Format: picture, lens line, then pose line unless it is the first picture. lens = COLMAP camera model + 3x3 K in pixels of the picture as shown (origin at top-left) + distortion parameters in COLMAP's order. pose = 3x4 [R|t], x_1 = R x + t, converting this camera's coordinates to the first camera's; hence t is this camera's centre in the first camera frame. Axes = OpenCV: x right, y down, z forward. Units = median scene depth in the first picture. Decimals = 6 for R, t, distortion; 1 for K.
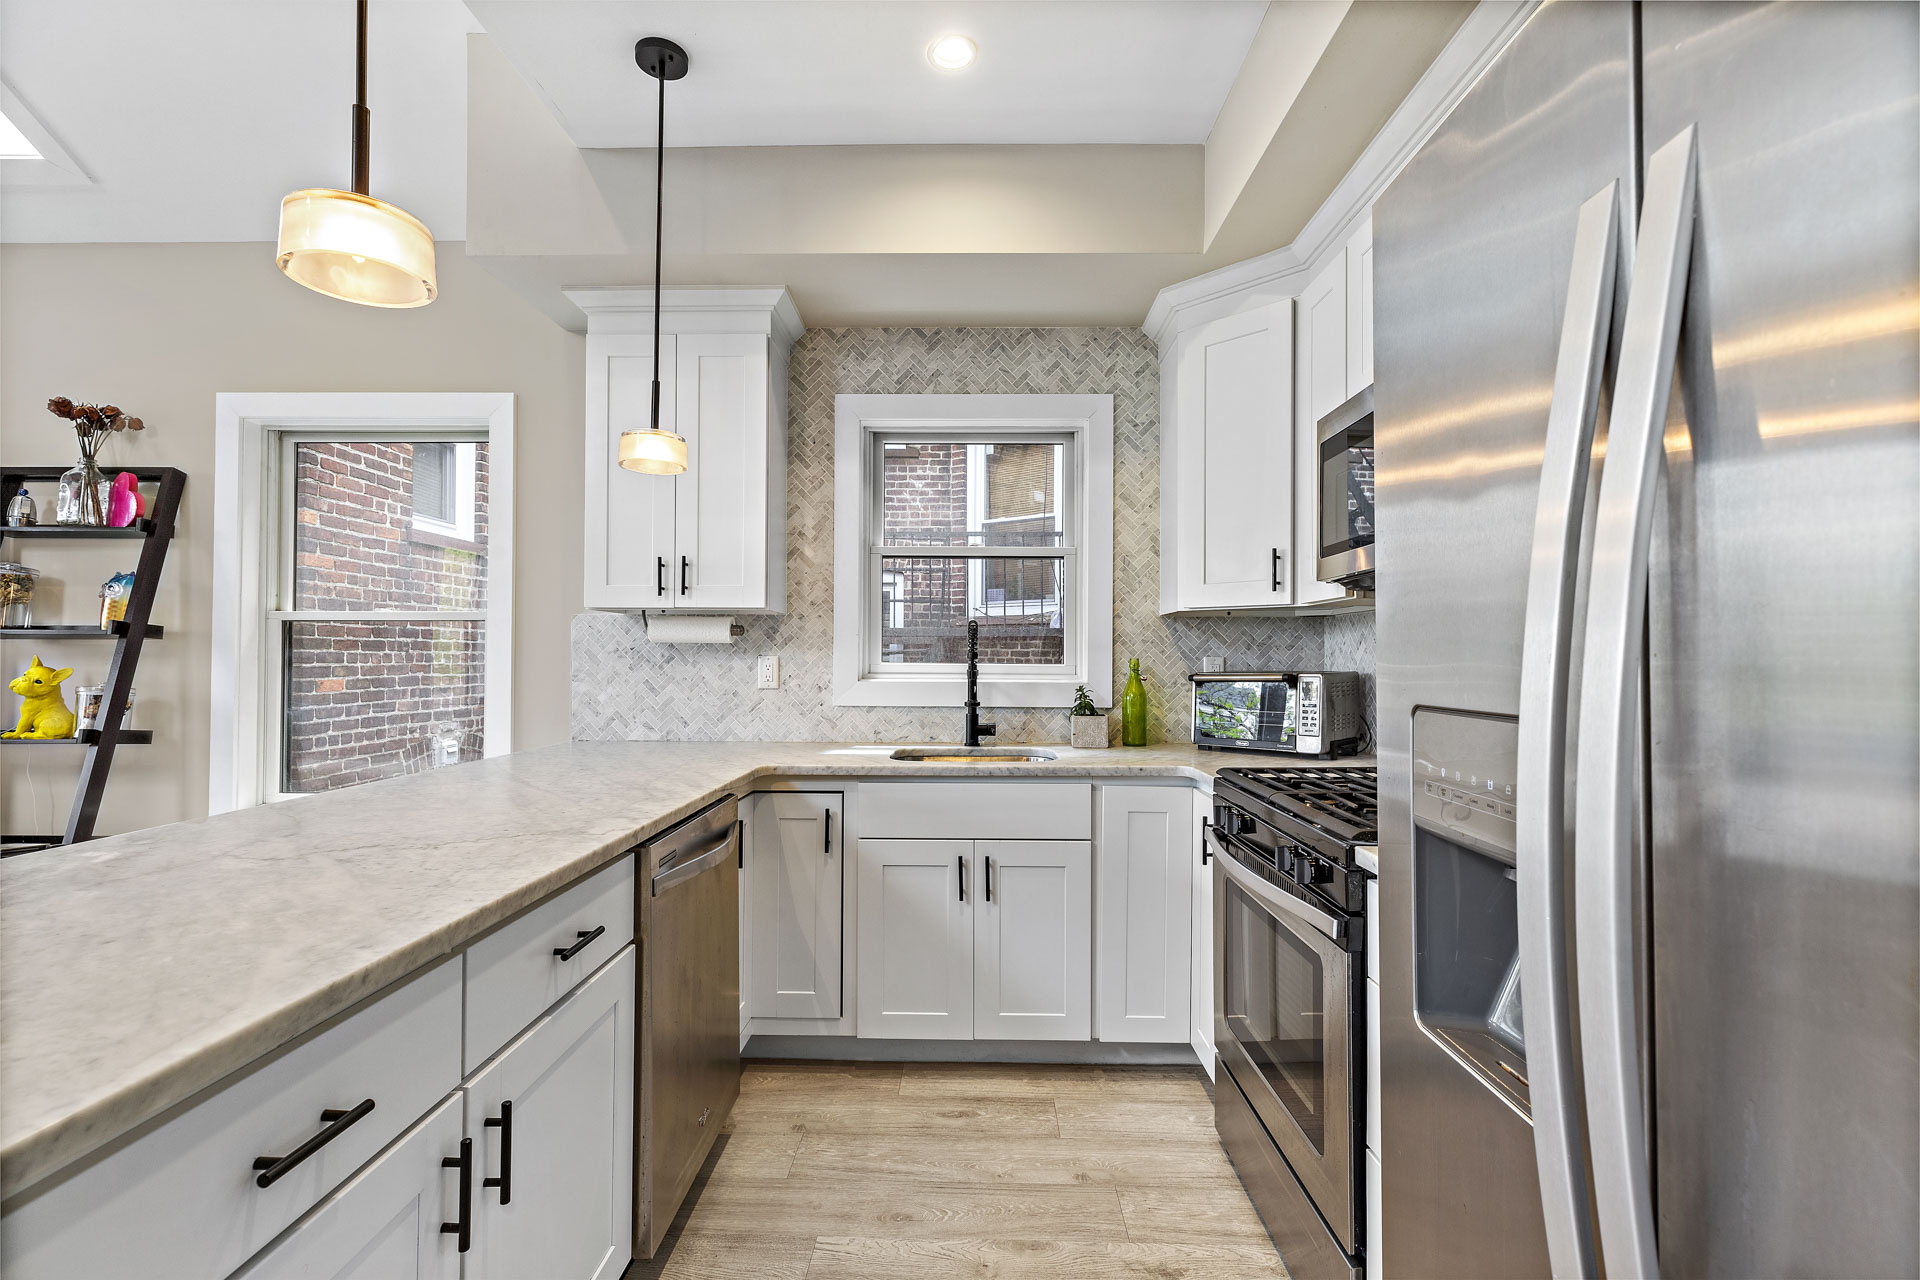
lens RADIAL K [[845.3, 0, 956.5], [0, 845.3, 638.5], [0, 0, 1]] dist [0.003731, 0.000393]
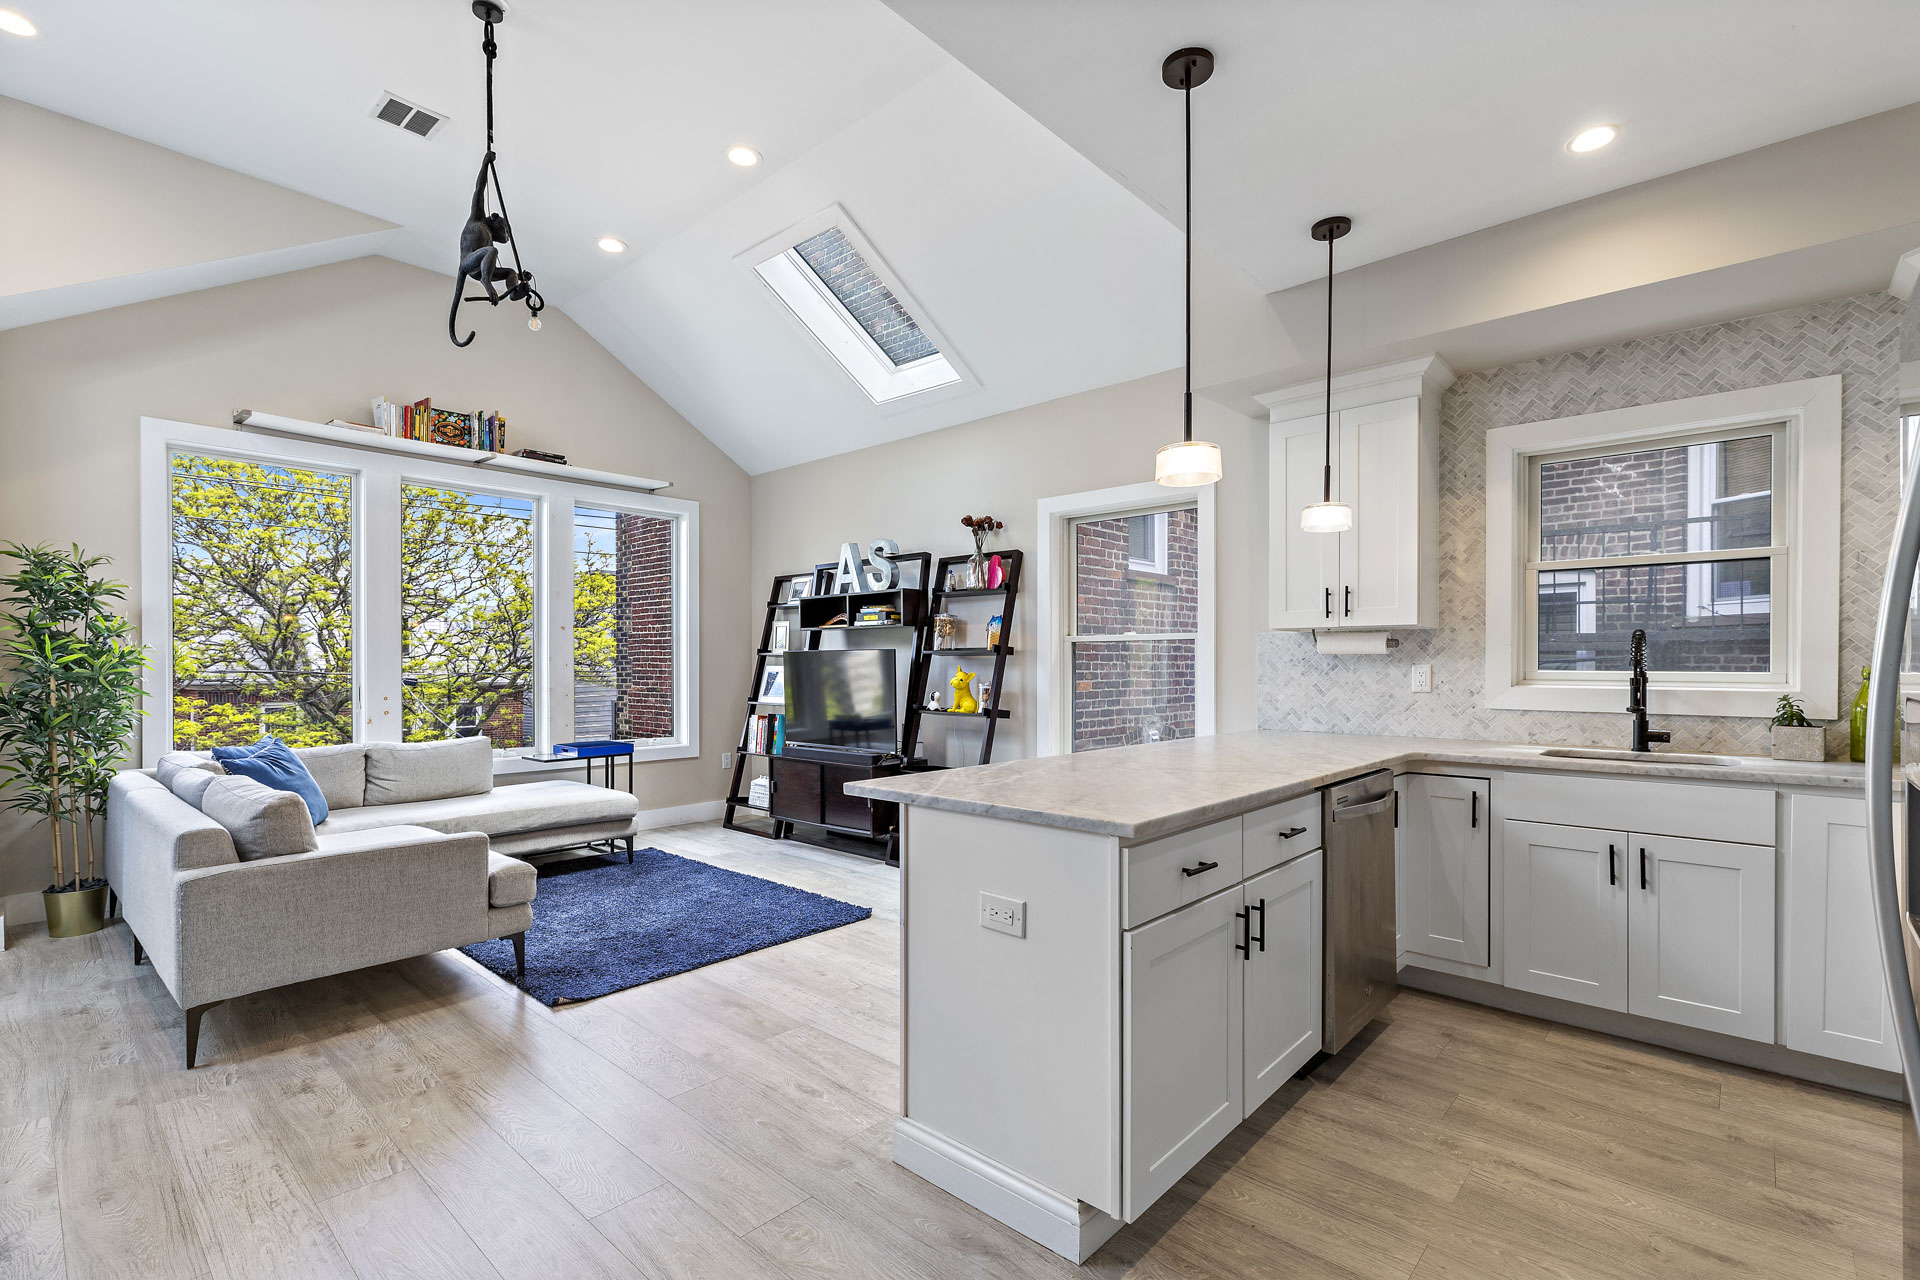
lens RADIAL K [[863.3, 0, 962.3], [0, 863.3, 671.5], [0, 0, 1]] dist [0.002874, -0.000253]
pose [[0.753258, 0.002184, -0.657721, 0.087024], [0.017020, 0.999595, 0.022812, -0.007749], [0.657505, -0.028378, 0.752916, -0.325260]]
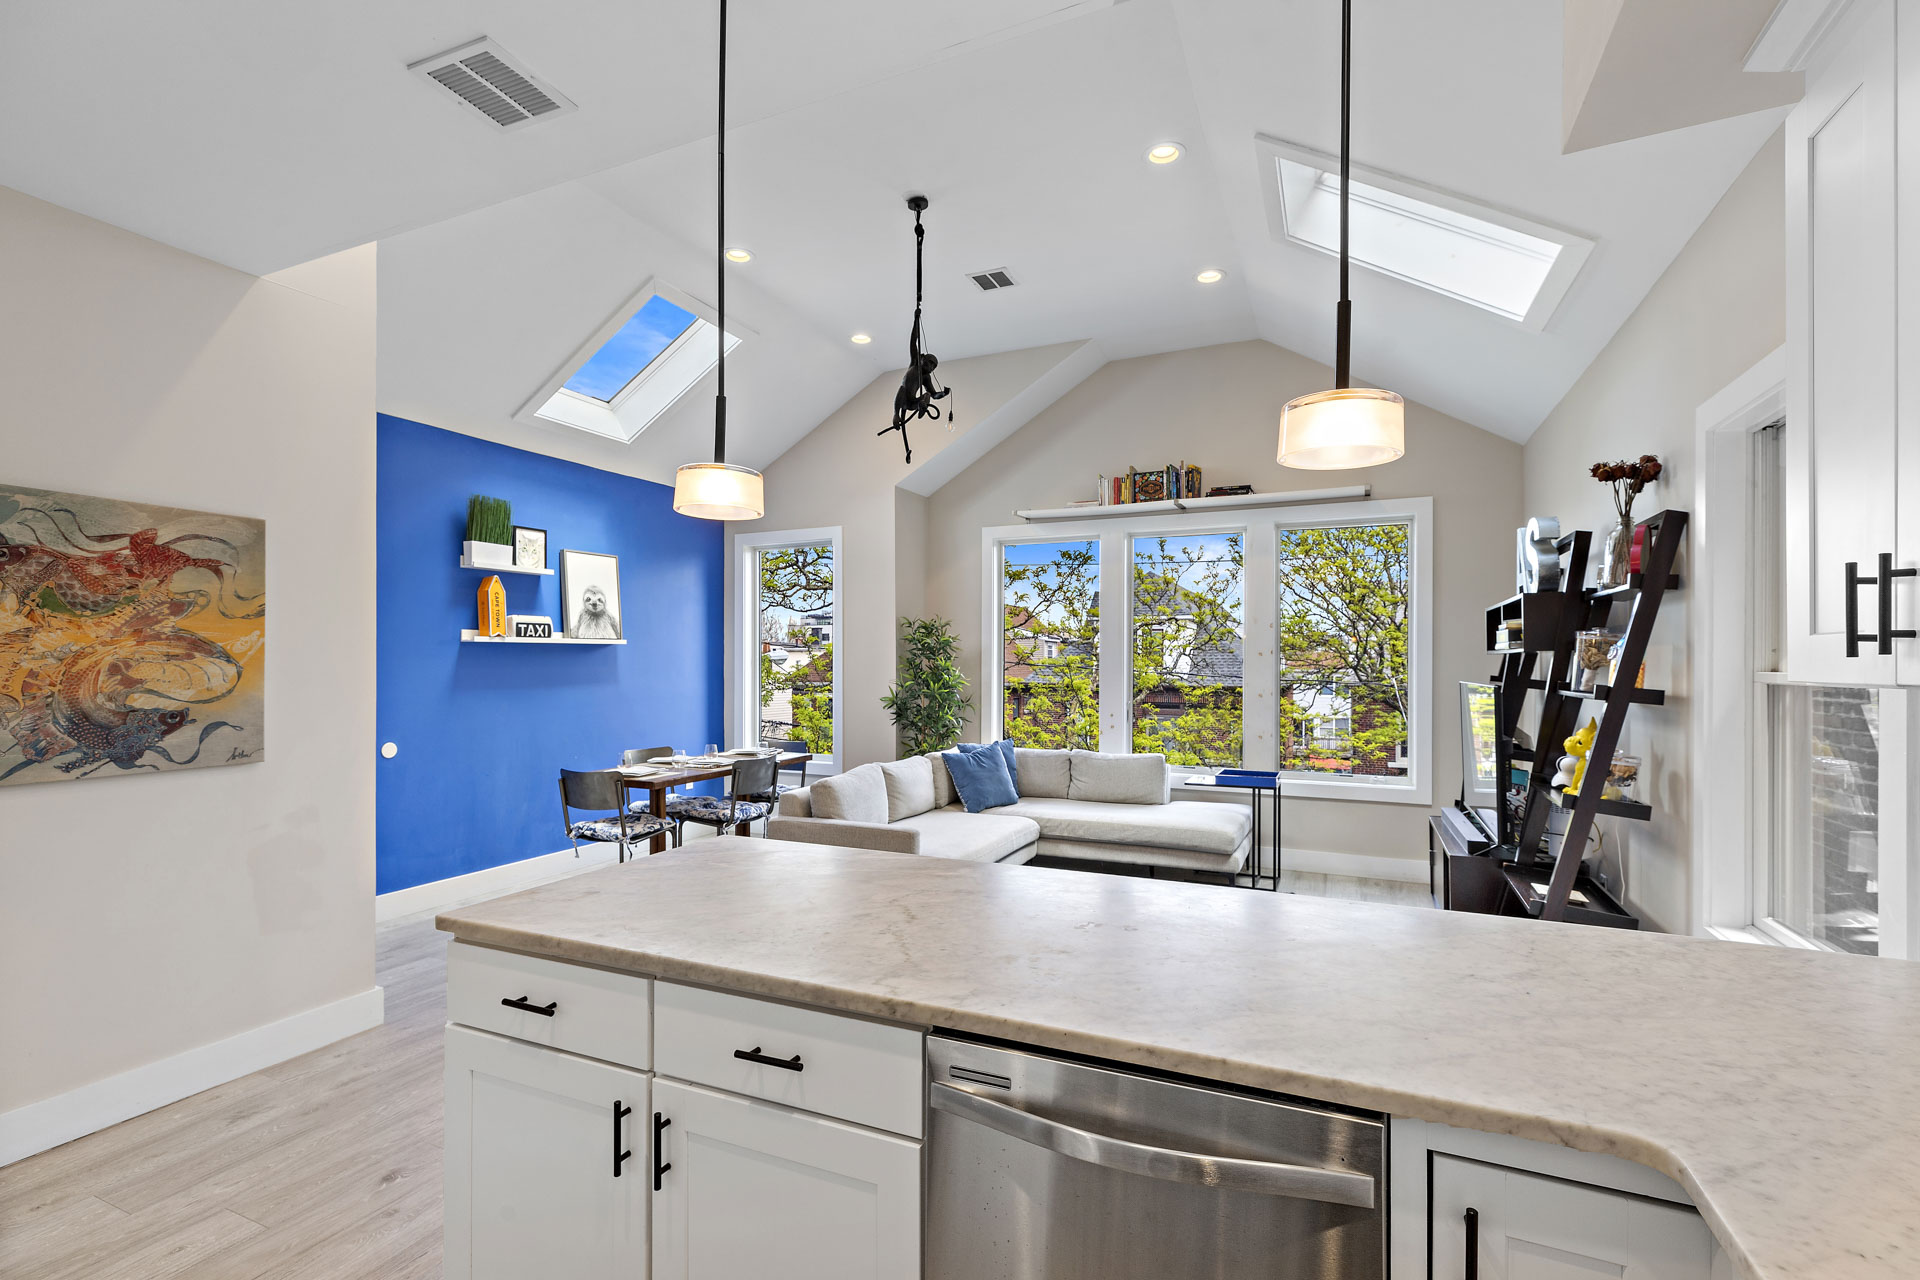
lens RADIAL K [[859.8, 0, 963.5], [0, 859.8, 658.0], [0, 0, 1]] dist [0.002391, 0.000154]
pose [[-0.393736, -0.007180, -0.919196, 0.184142], [0.016234, 0.999759, -0.014763, -0.049179], [0.919080, -0.020735, -0.393525, 0.686233]]
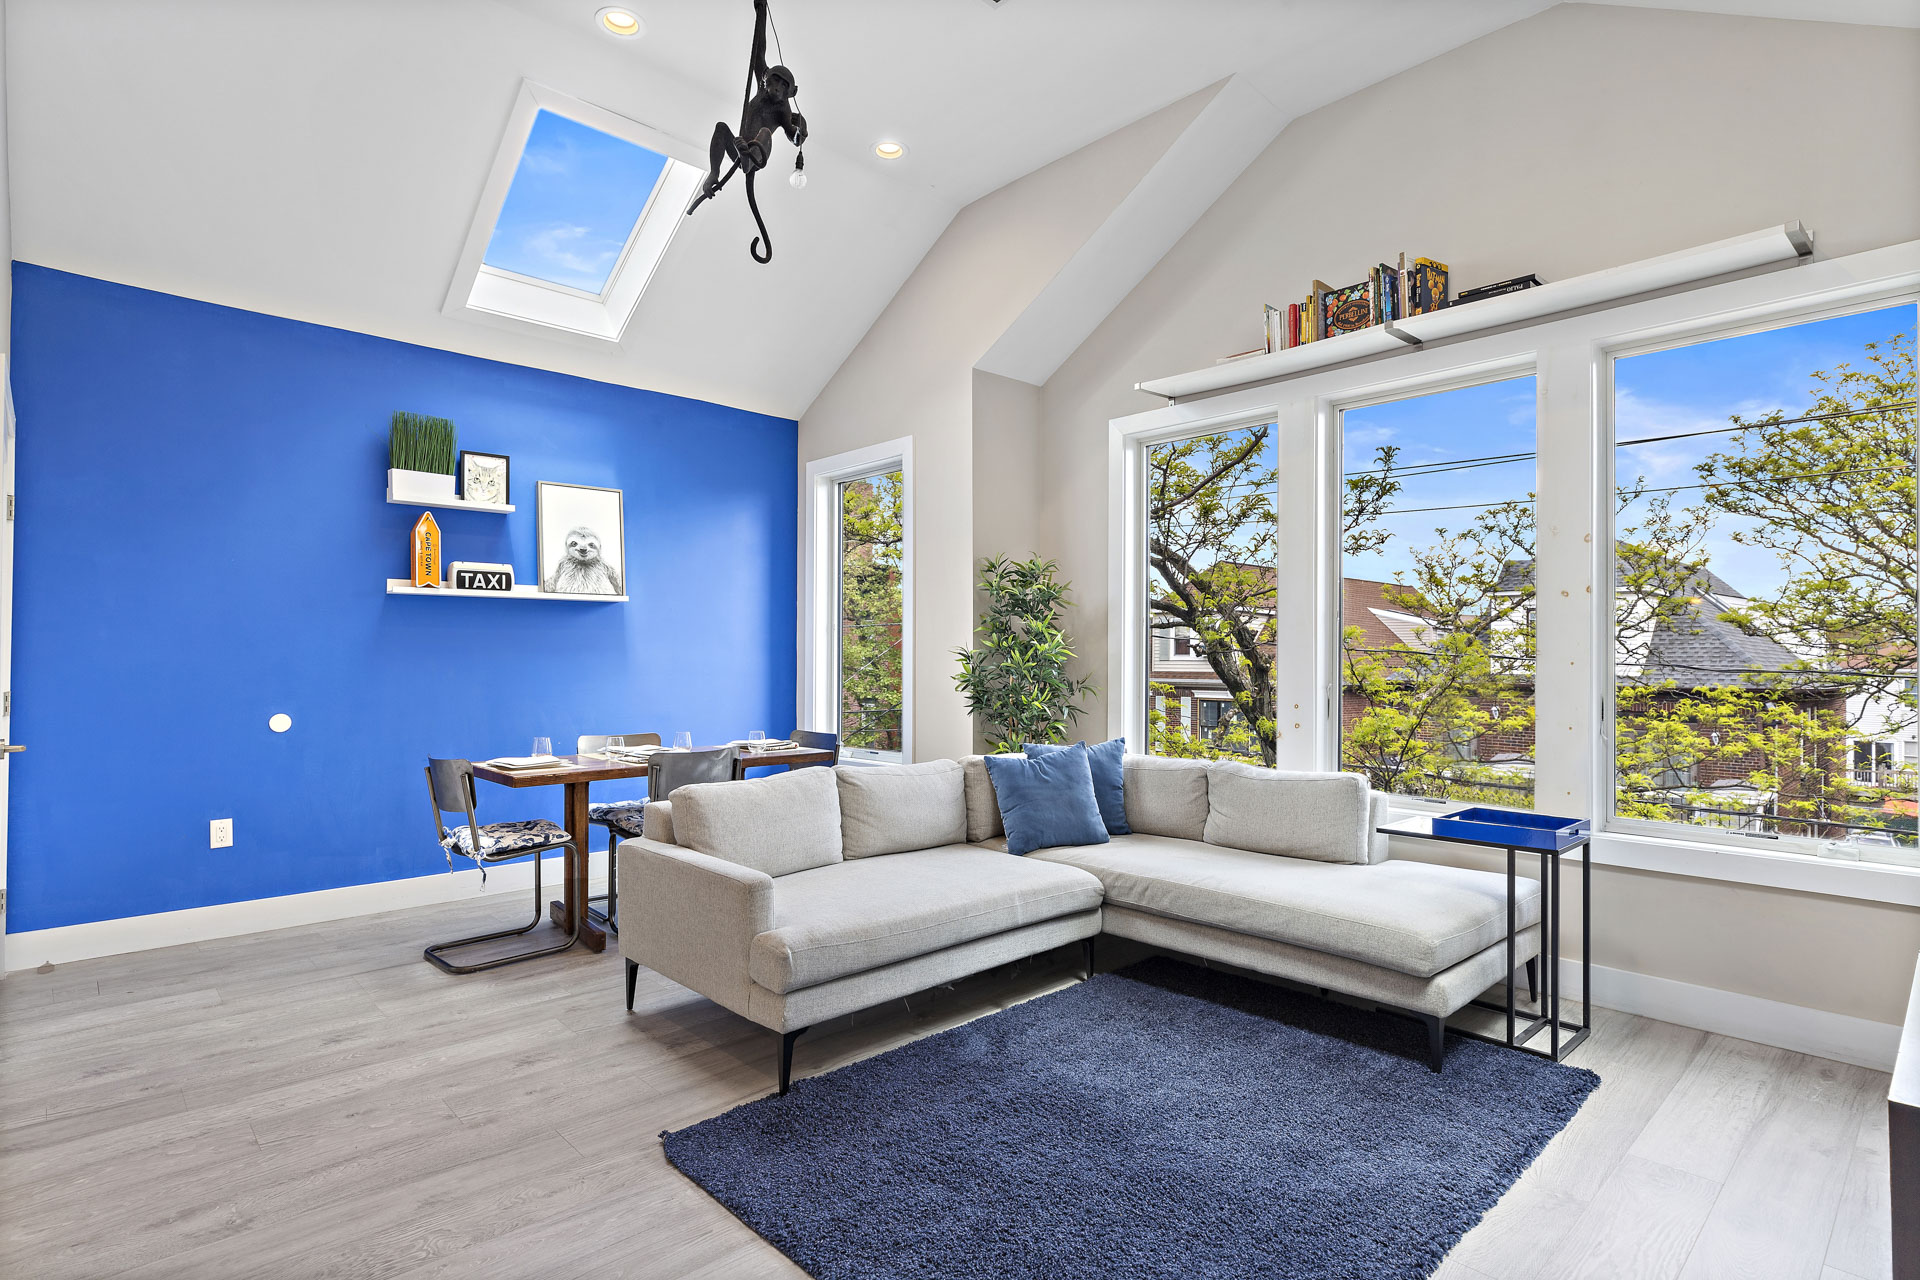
lens RADIAL K [[963.5, 0, 963.4], [0, 963.5, 645.8], [0, 0, 1]] dist [-0.002463, 0.000307]
pose [[-0.713777, -0.014707, -0.700218, -0.543206], [0.009078, 0.999501, -0.030247, 0.014275], [0.700314, -0.027946, -0.713288, 0.851518]]
